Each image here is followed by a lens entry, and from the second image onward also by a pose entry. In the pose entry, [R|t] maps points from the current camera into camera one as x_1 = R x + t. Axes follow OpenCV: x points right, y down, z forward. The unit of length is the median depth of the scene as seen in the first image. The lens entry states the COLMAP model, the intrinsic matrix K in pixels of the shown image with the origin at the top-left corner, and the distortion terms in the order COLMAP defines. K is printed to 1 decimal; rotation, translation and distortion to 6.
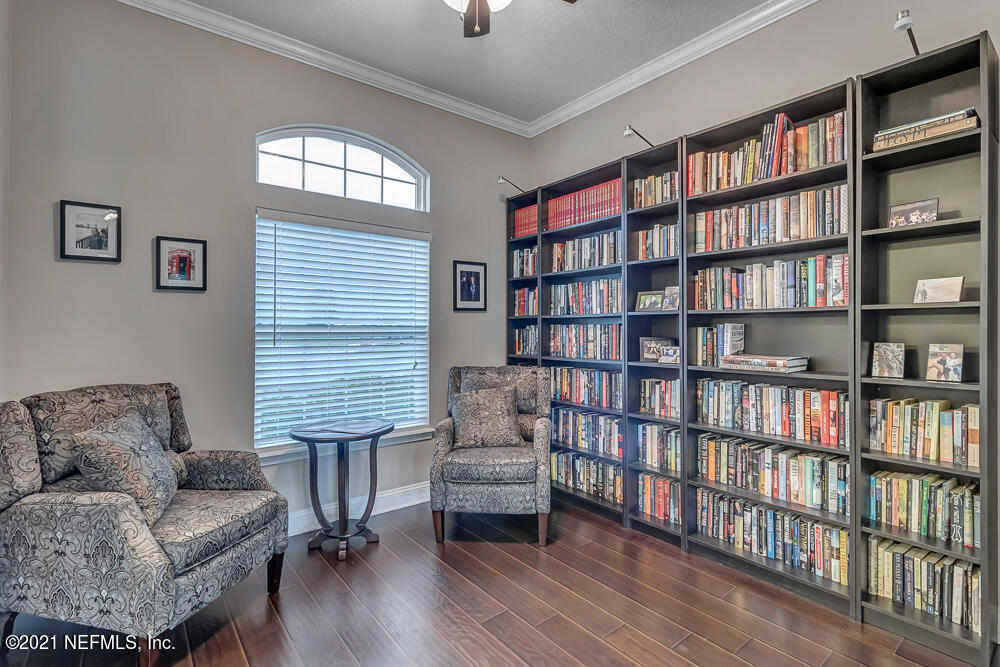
lens RADIAL K [[470.5, 0, 515.2], [0, 470.5, 327.8], [0, 0, 1]] dist [0.000511, 0.000255]
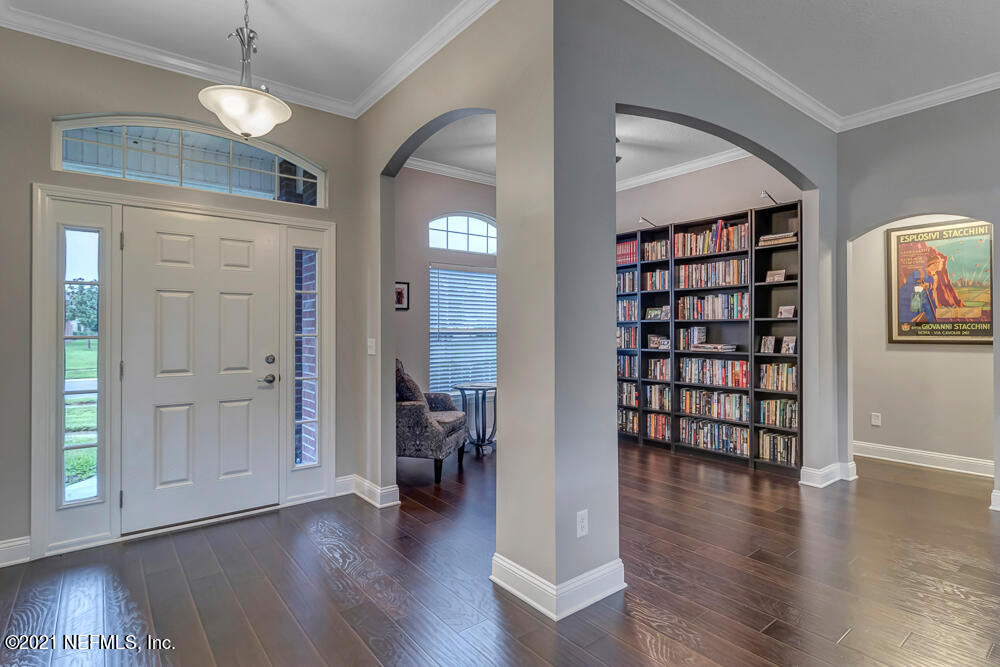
lens RADIAL K [[498.7, 0, 513.1], [0, 498.7, 330.9], [0, 0, 1]] dist [0.005320, 0.000377]
pose [[0.999996, -0.002495, 0.001344, -0.255309], [0.002489, 0.999987, 0.004554, -0.003824], [-0.001355, -0.004550, 0.999989, -0.910279]]
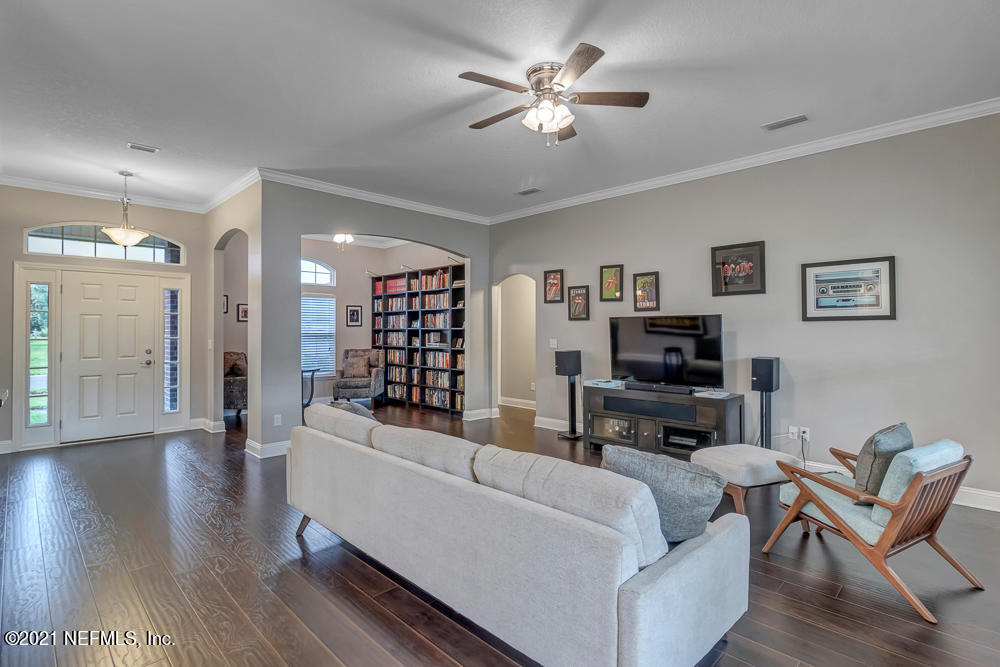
lens RADIAL K [[486.3, 0, 502.1], [0, 486.3, 328.6], [0, 0, 1]] dist [0.003880, -0.000331]
pose [[0.995783, -0.001130, 0.091728, 0.580154], [0.001184, 0.999999, -0.000531, -0.031267], [-0.091728, 0.000638, 0.995784, -2.071311]]
